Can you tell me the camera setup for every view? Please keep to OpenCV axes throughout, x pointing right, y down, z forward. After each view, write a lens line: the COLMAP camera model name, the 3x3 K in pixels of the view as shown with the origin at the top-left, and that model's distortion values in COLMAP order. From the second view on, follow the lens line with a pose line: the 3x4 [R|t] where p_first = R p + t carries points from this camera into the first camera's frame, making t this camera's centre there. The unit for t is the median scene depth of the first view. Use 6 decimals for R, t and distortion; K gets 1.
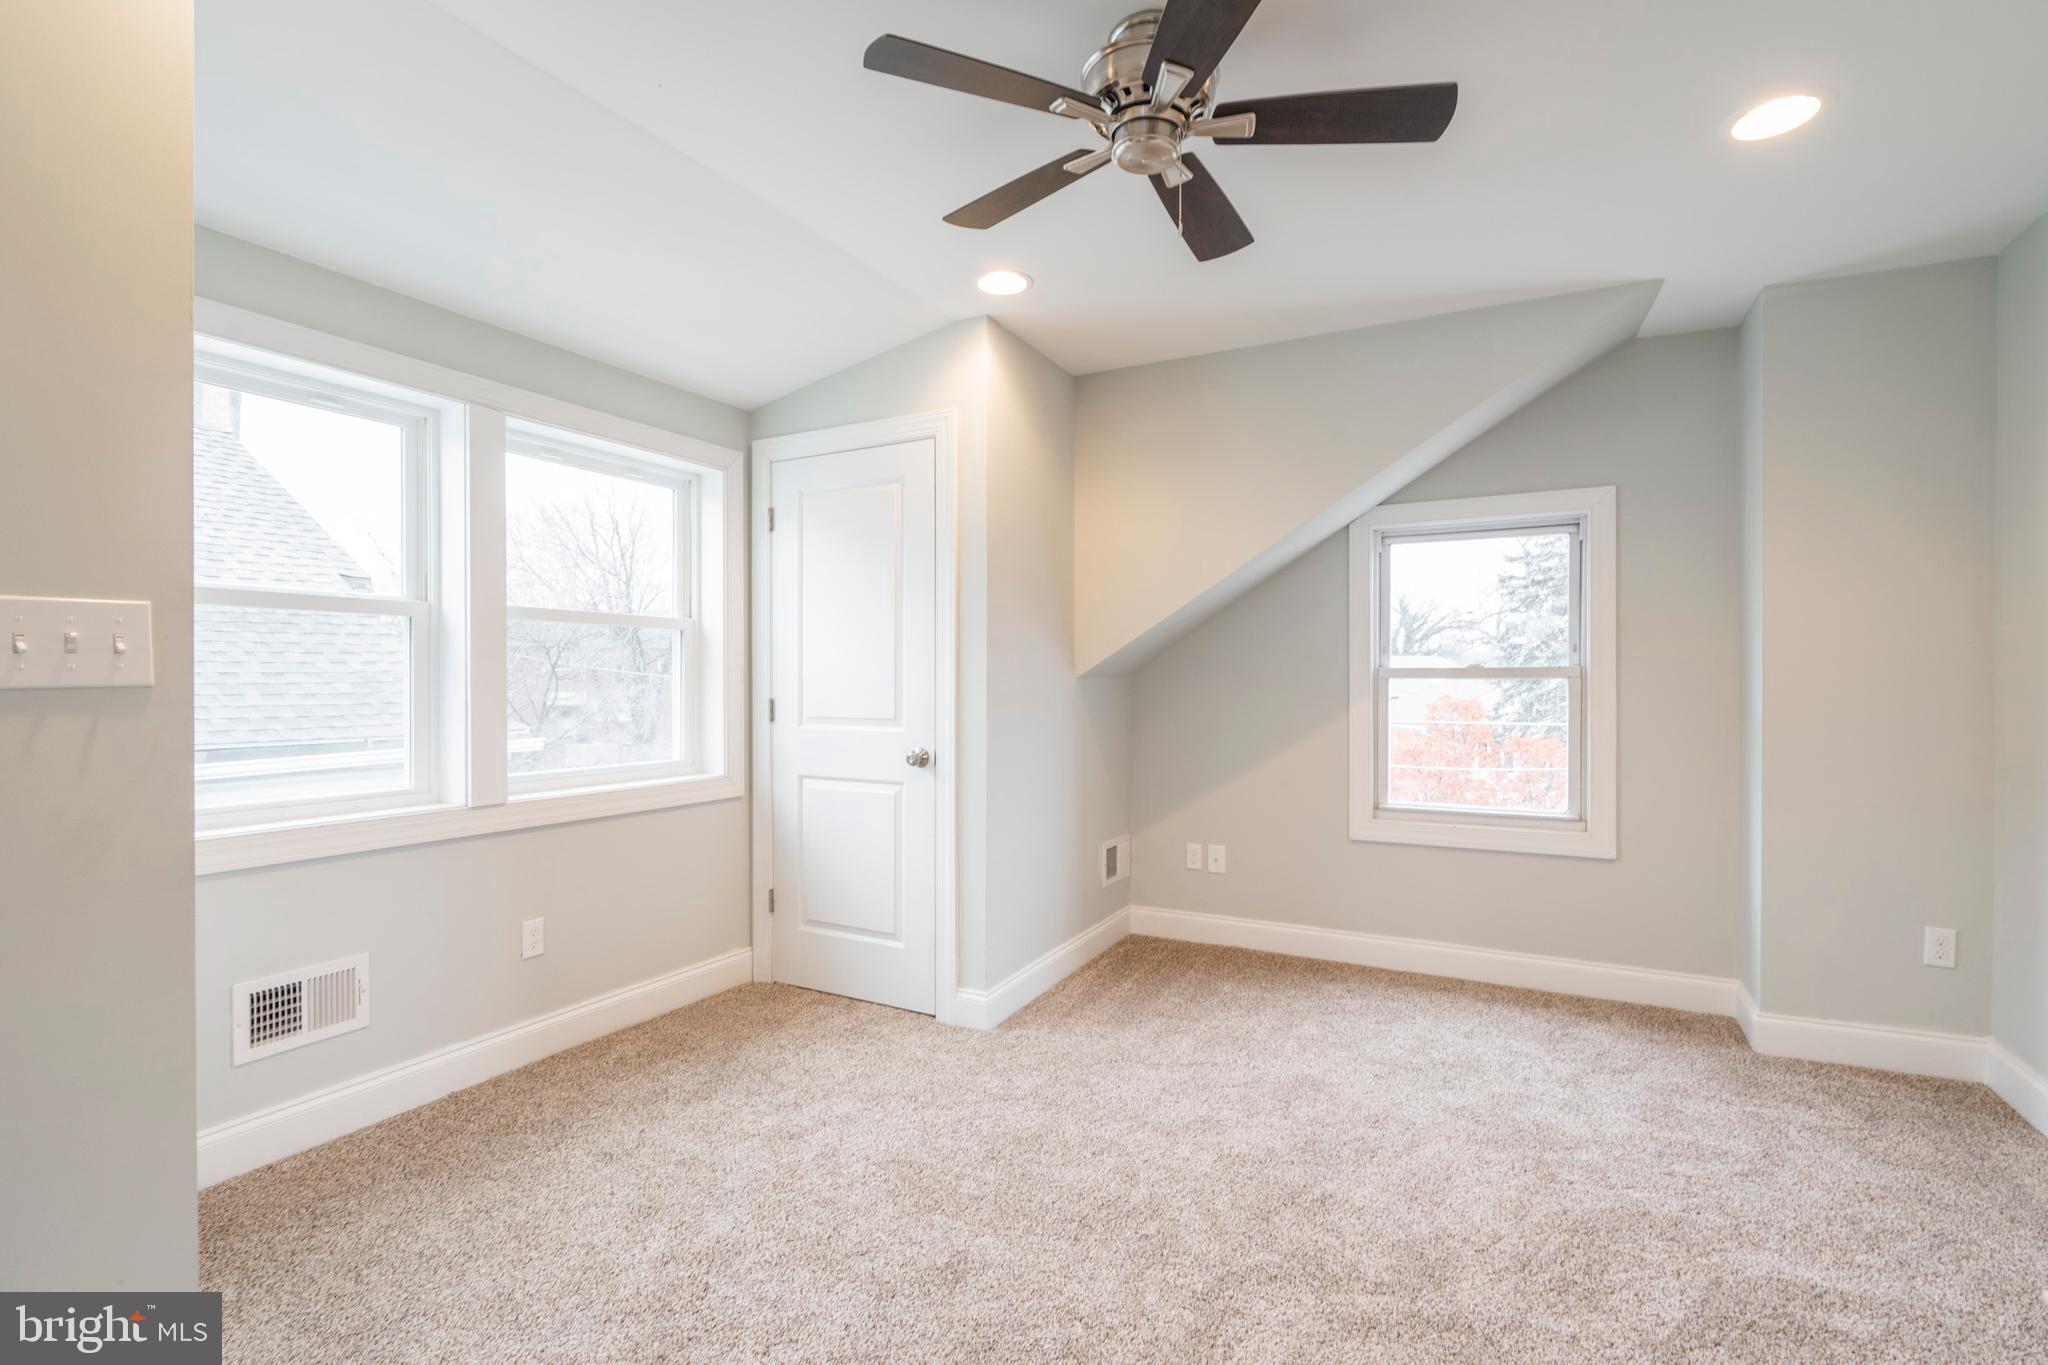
lens RADIAL K [[944.6, 0, 1008.7], [0, 944.6, 680.0], [0, 0, 1]] dist [-0.013189, 0.003055]
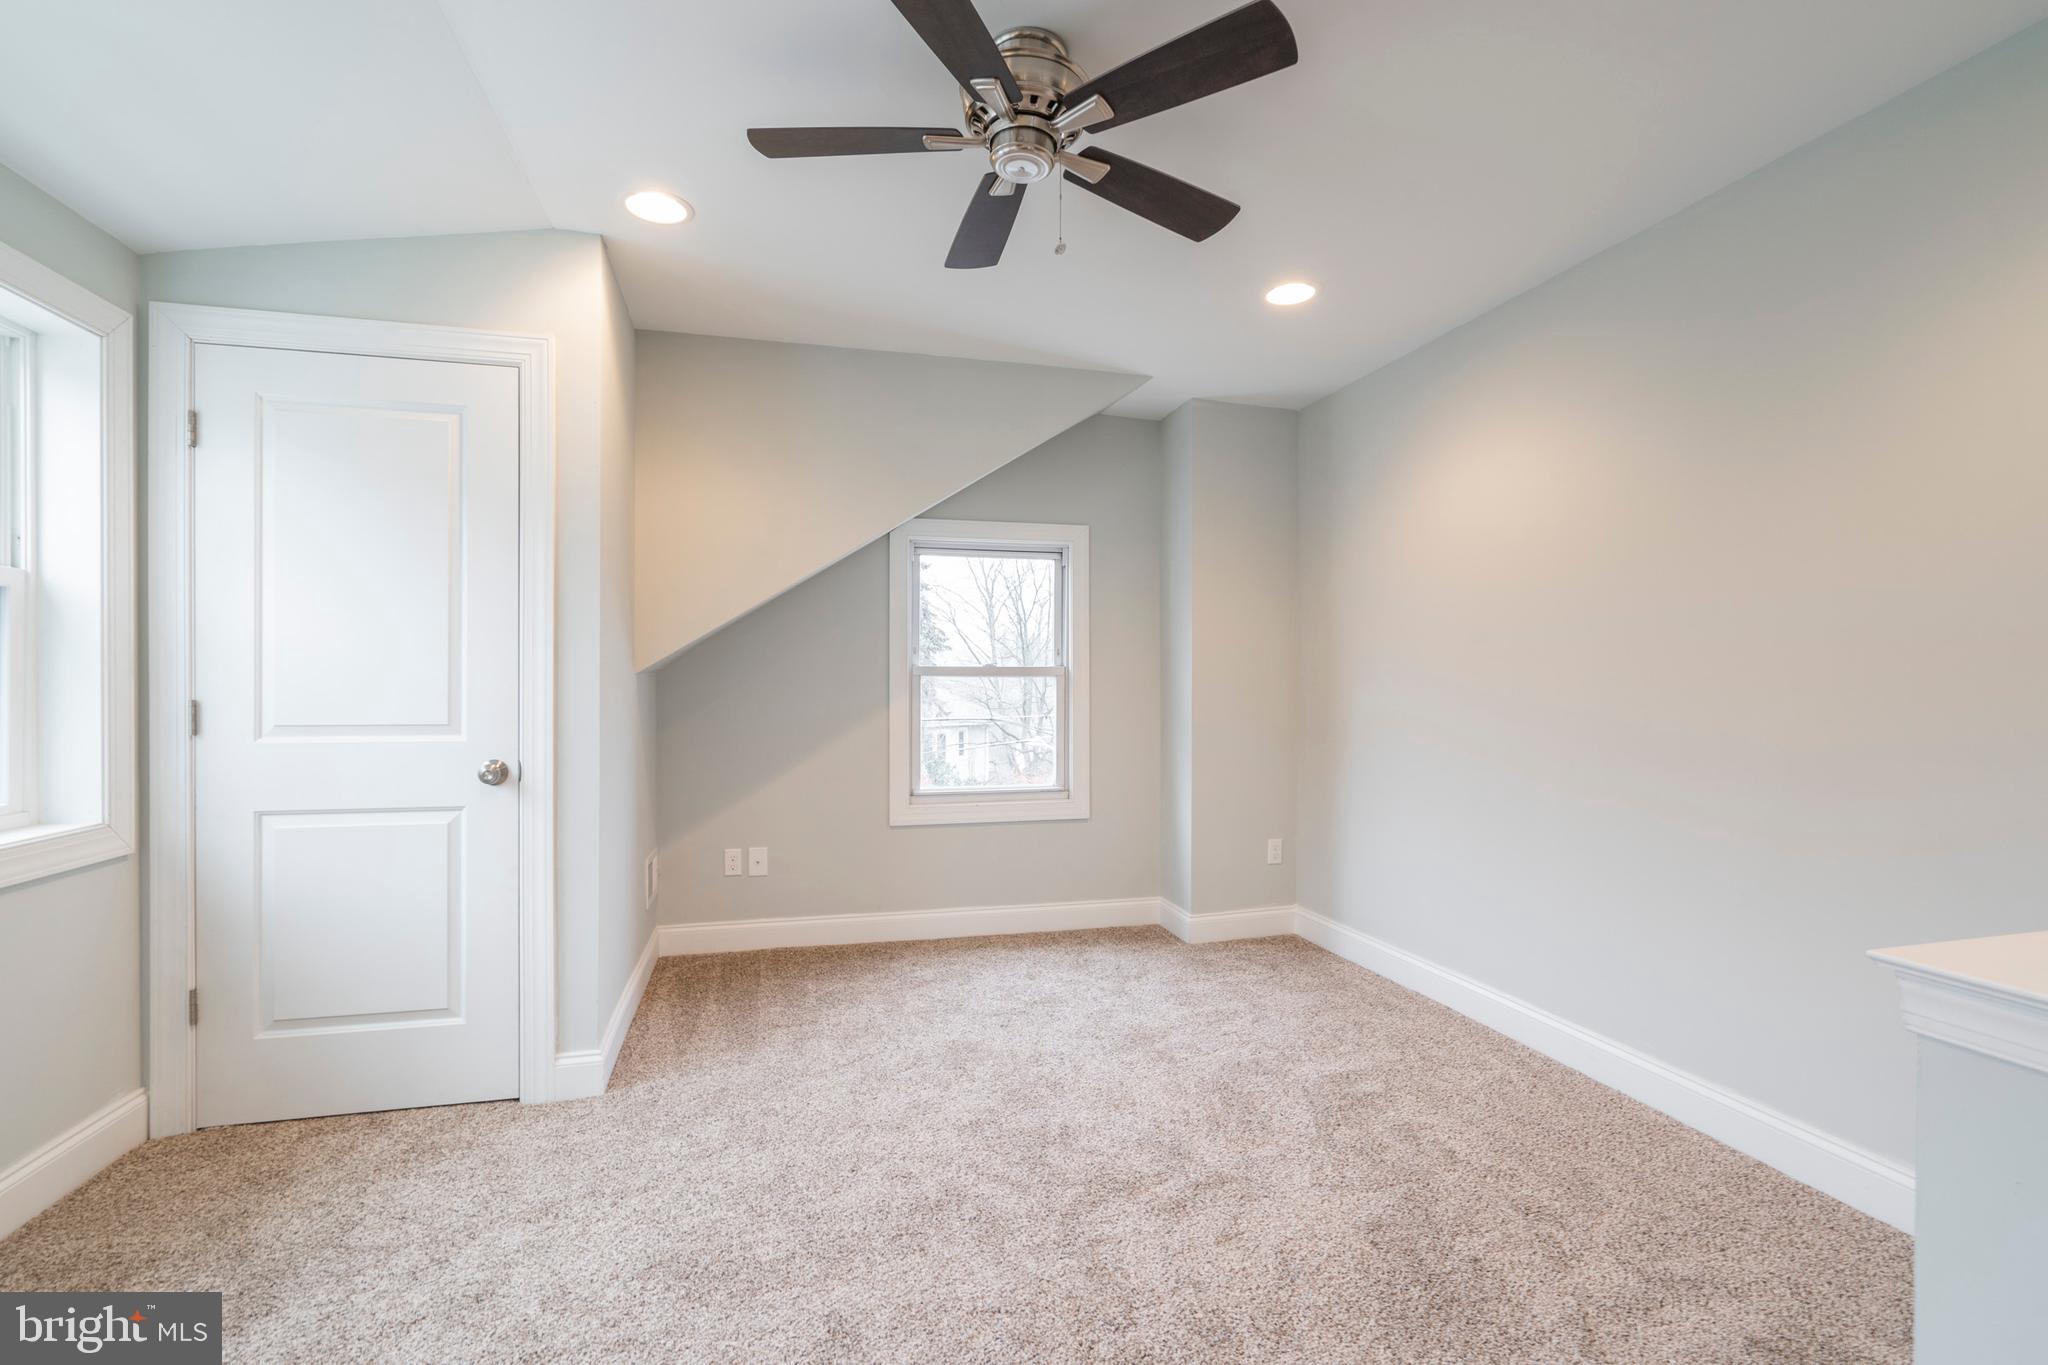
lens RADIAL K [[944.6, 0, 1019.0], [0, 944.6, 684.6], [0, 0, 1]] dist [-0.013189, 0.003055]
pose [[0.720626, 0.000223, 0.693324, -0.320583], [-0.001442, 0.999998, 0.001177, 0.007775], [-0.693322, -0.001848, 0.720625, 0.142738]]
